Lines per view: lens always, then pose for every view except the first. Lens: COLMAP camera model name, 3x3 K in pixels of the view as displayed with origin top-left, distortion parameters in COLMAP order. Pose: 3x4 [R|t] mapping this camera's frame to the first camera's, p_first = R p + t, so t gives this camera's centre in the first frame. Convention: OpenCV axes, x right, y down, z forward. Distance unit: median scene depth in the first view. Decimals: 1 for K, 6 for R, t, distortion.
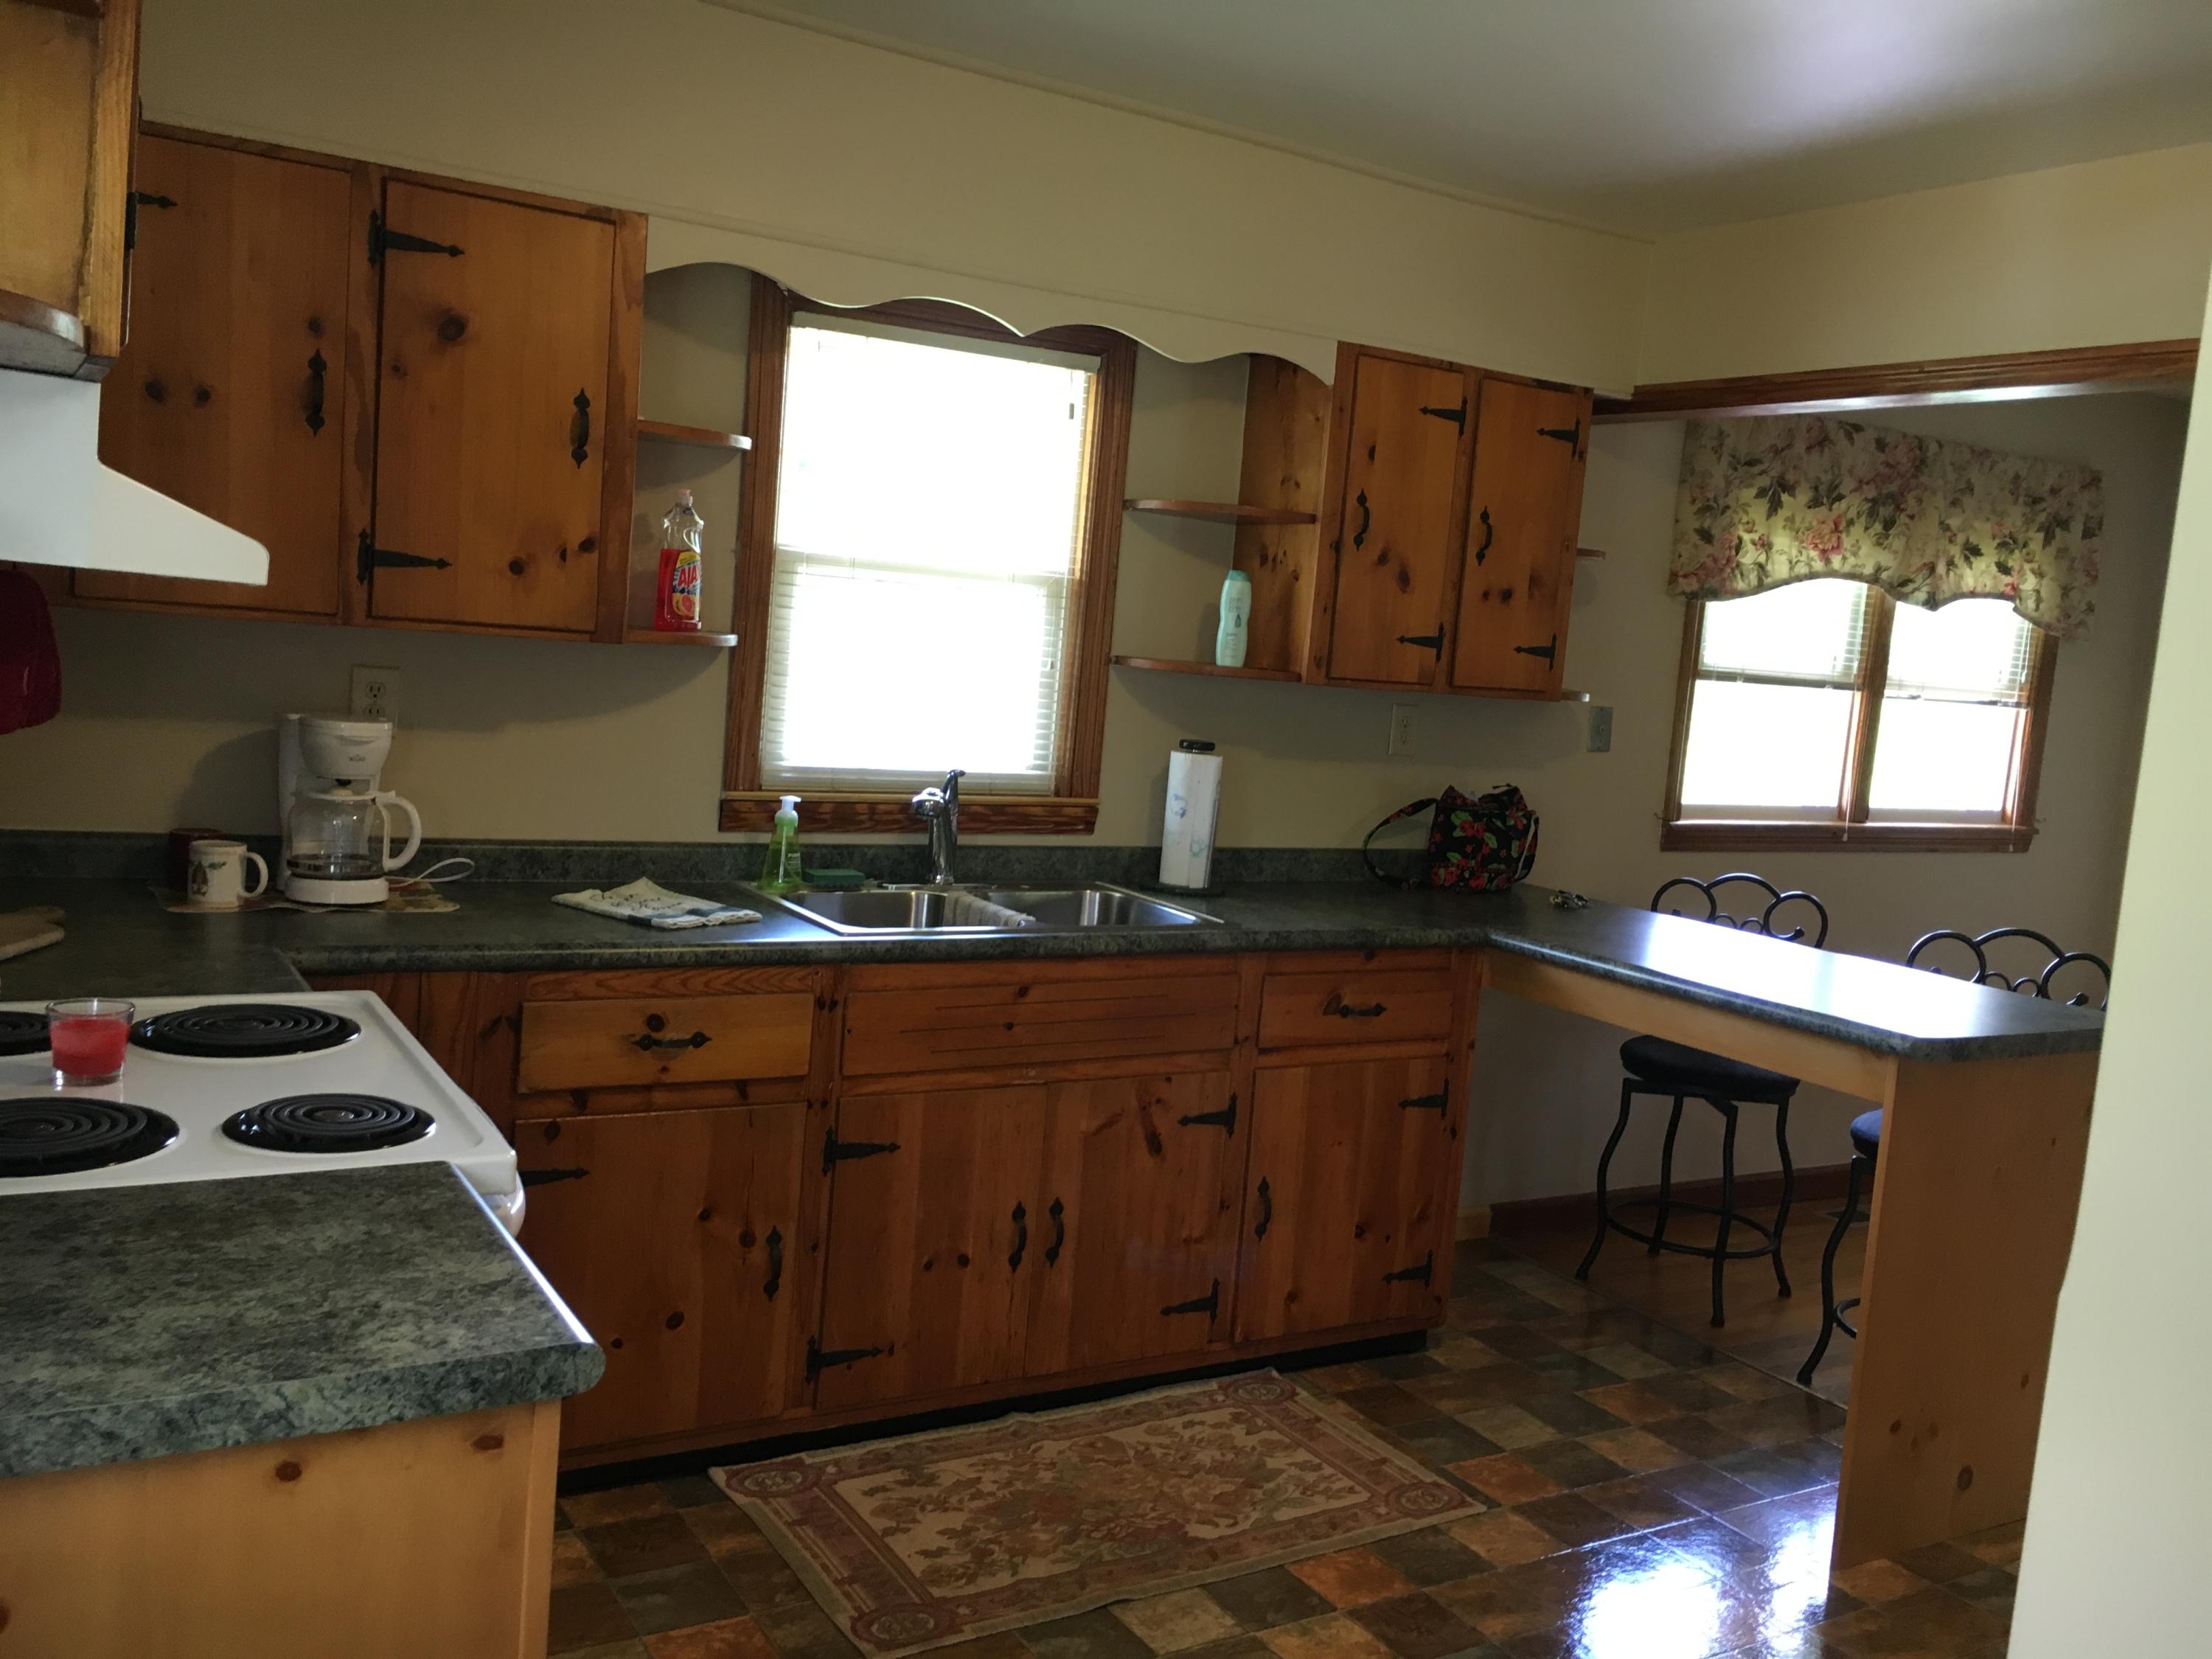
lens RADIAL K [[1886.3, 0, 1104.9], [0, 1886.3, 819.5], [0, 0, 1]] dist [0.068975, -0.086107]
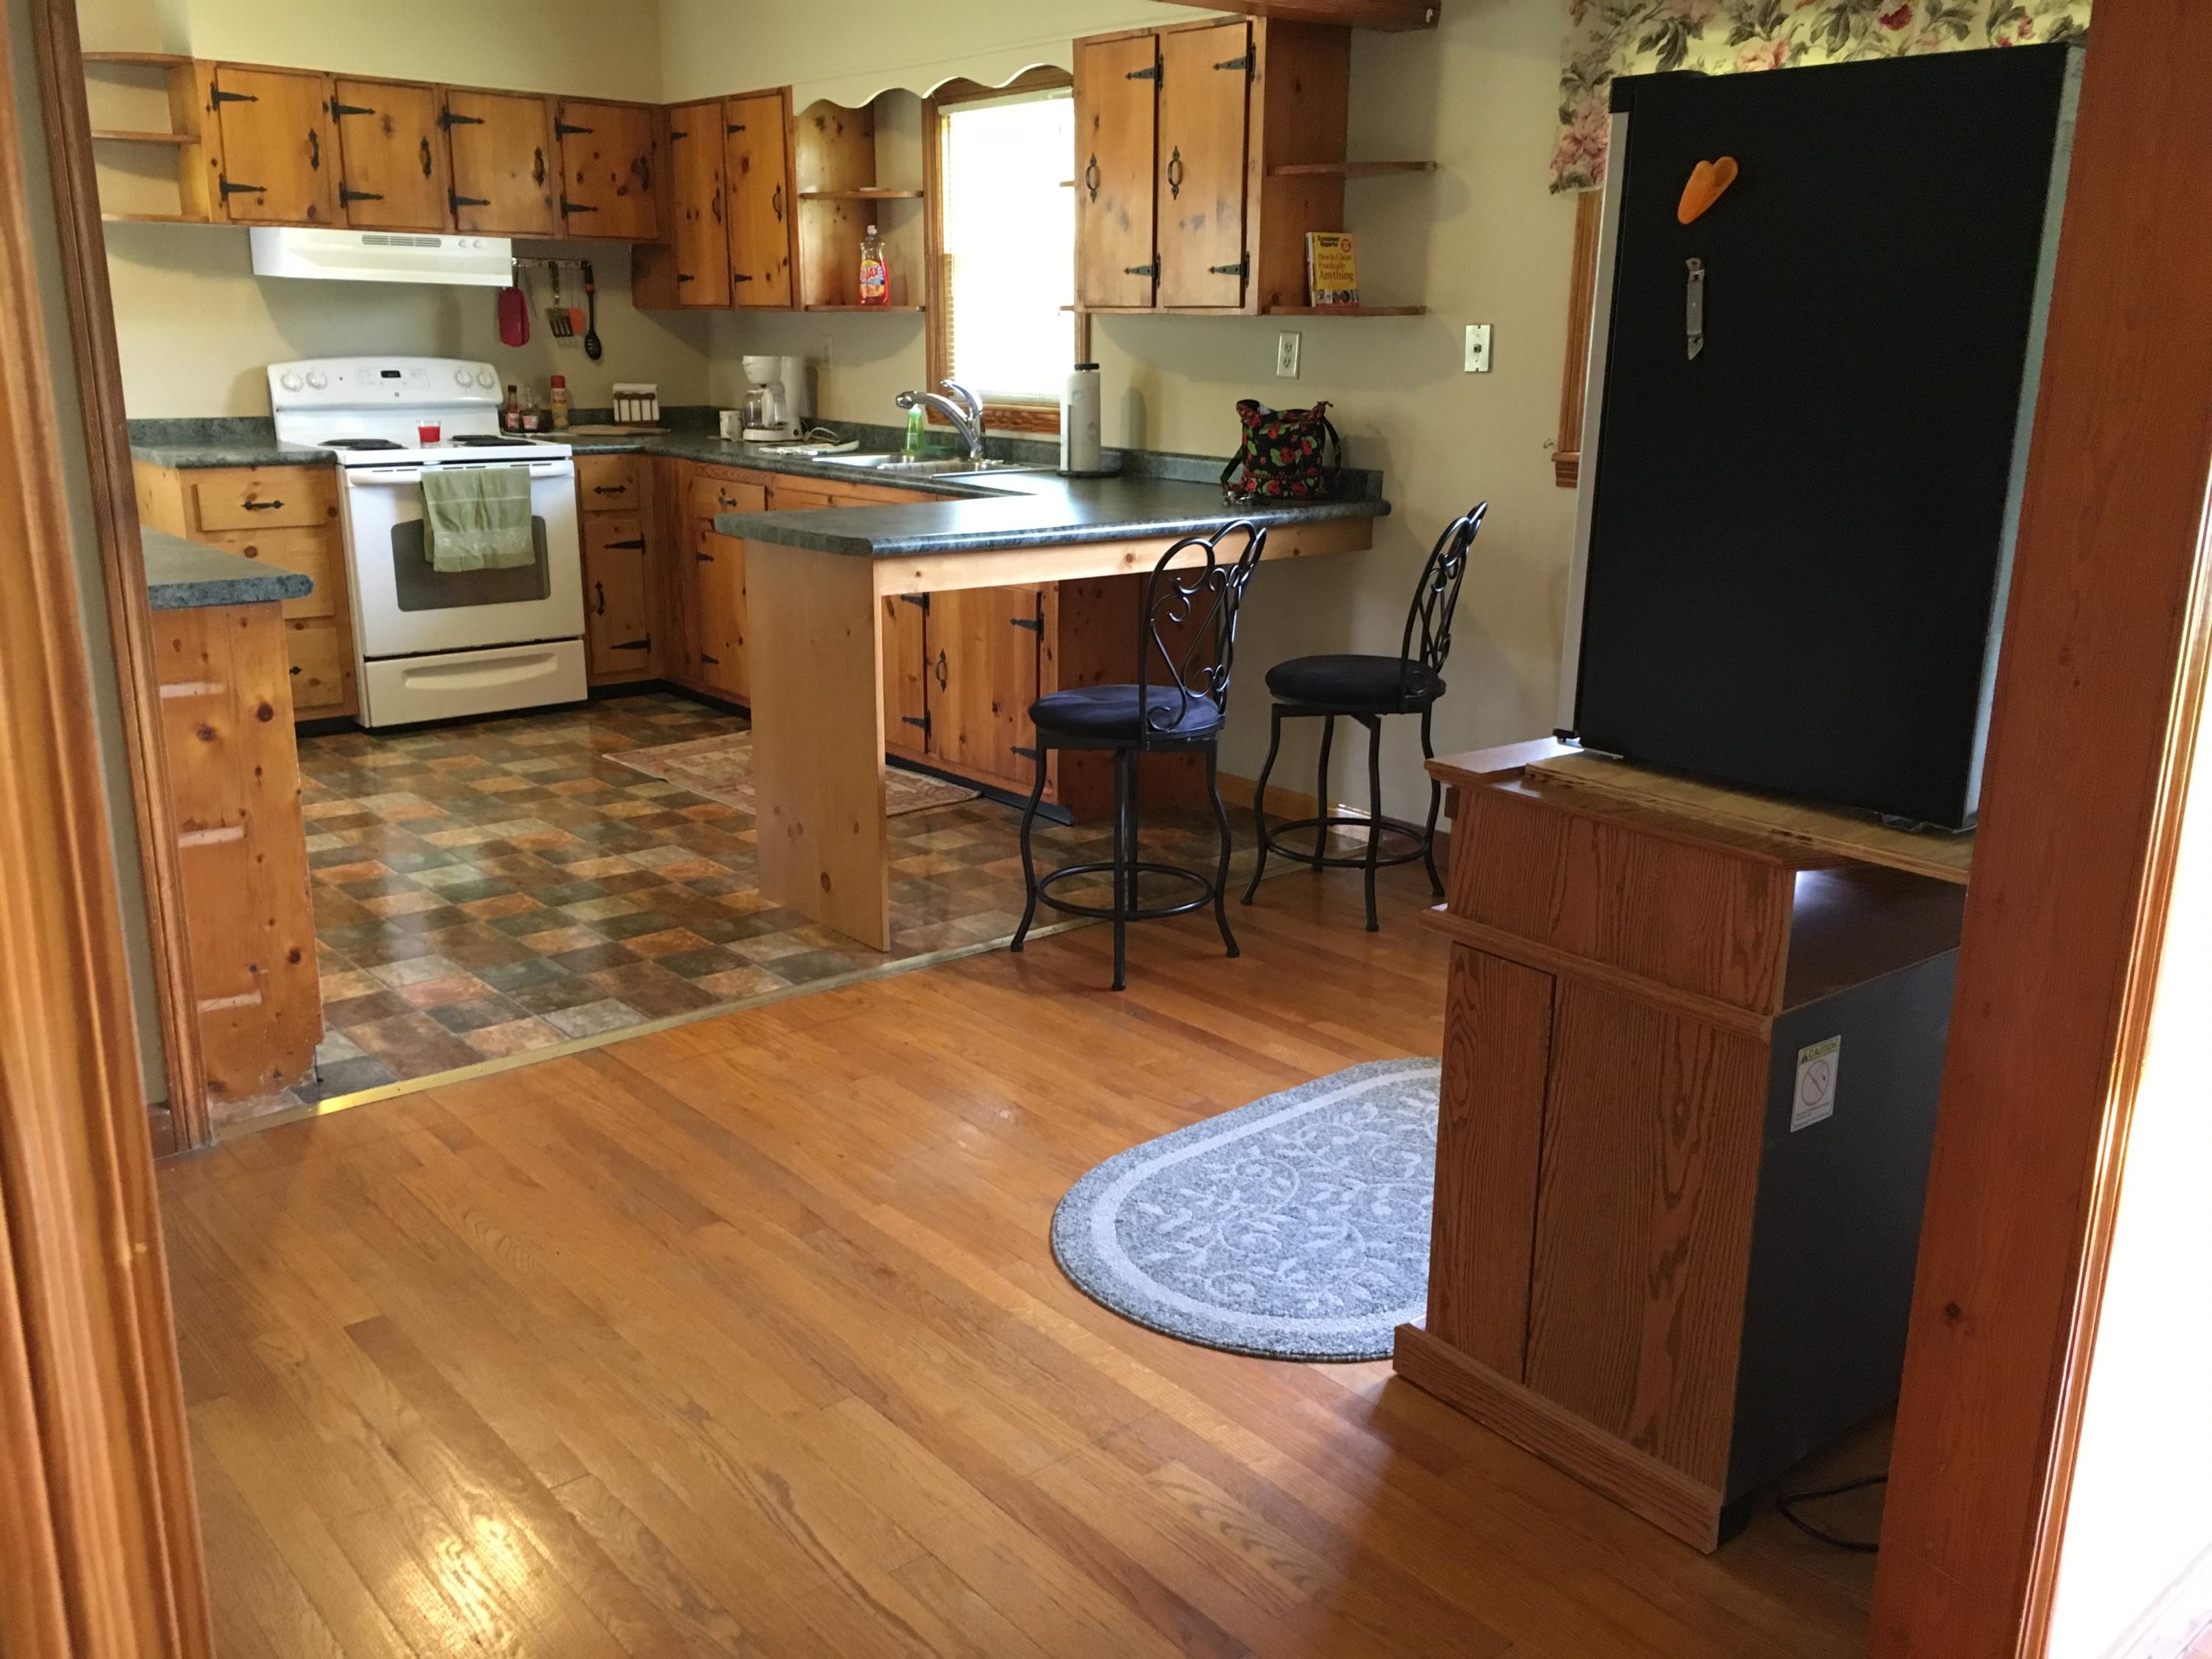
lens RADIAL K [[1886.3, 0, 1112.6], [0, 1886.3, 834.4], [0, 0, 1]] dist [0.068975, -0.086107]
pose [[0.161691, 0.182674, -0.969787, 1.687192], [-0.101820, 0.980561, 0.167728, 0.071889], [0.981575, 0.071623, 0.177148, 0.929742]]
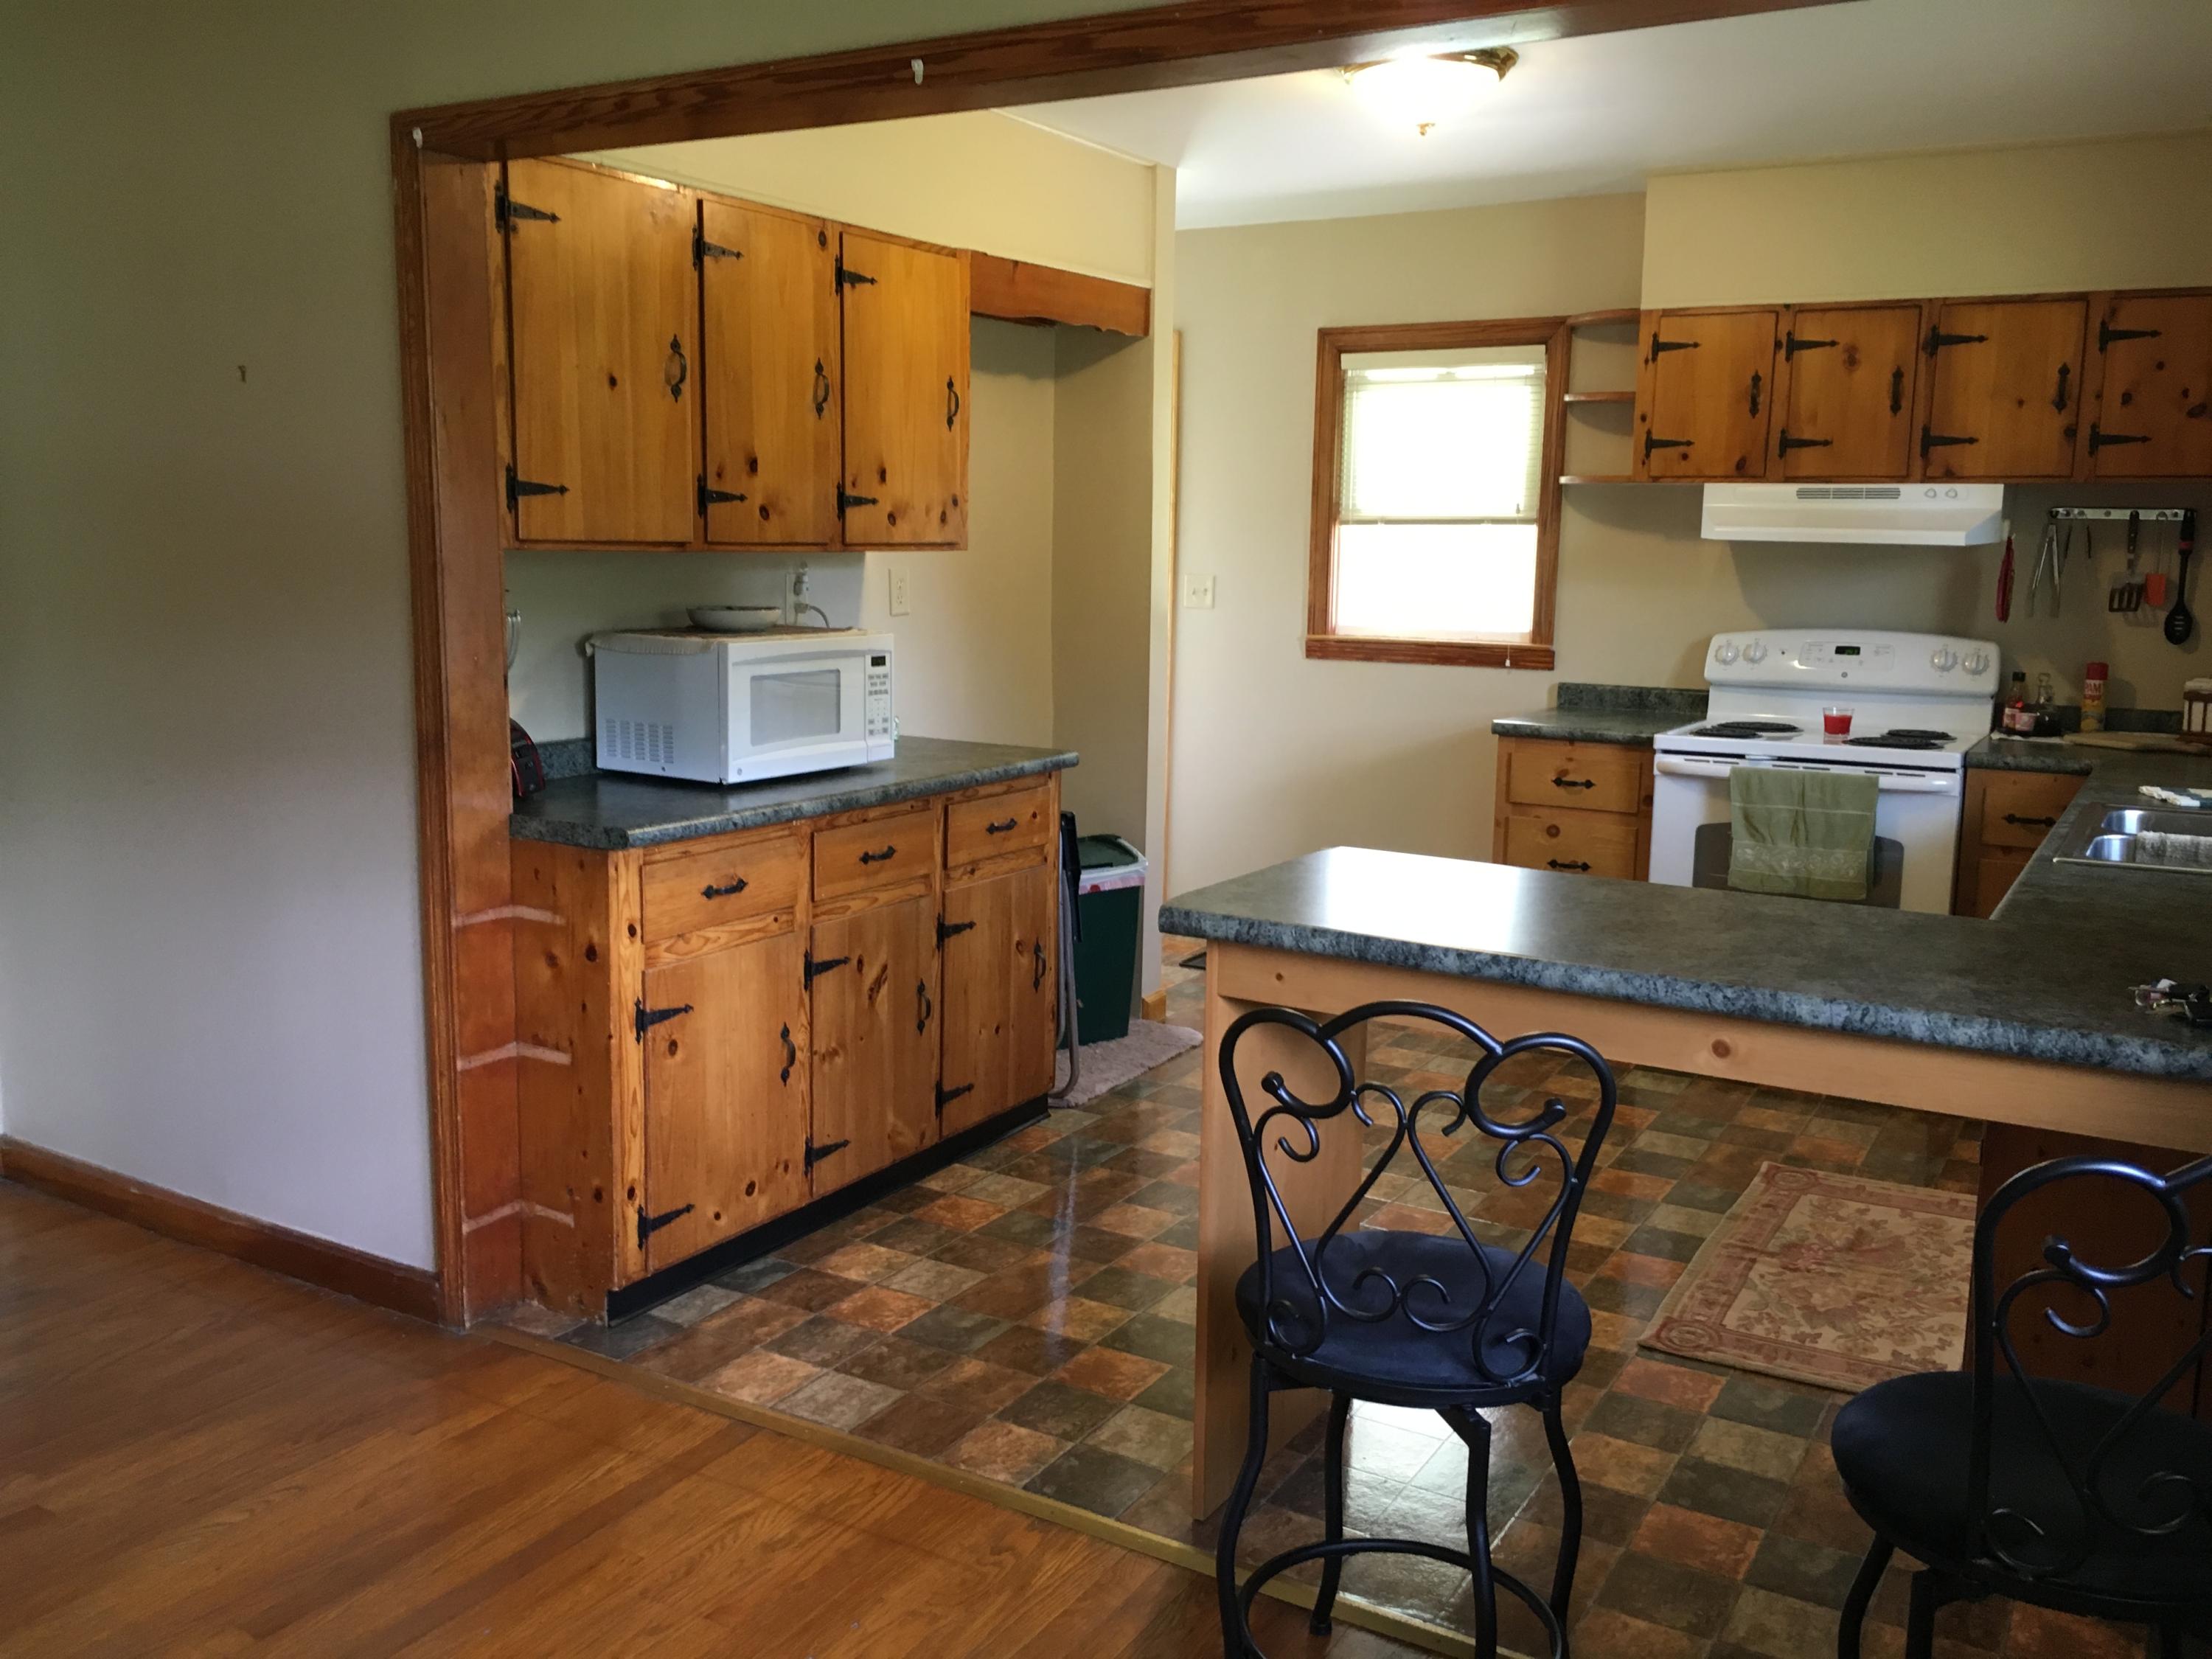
lens RADIAL K [[1886.3, 0, 1115.0], [0, 1886.3, 832.8], [0, 0, 1]] dist [0.068975, -0.086107]
pose [[-0.875939, -0.020418, -0.481990, 0.918880], [-0.136654, 0.968684, 0.207311, -0.082300], [0.462663, 0.247458, -0.851298, 1.612560]]
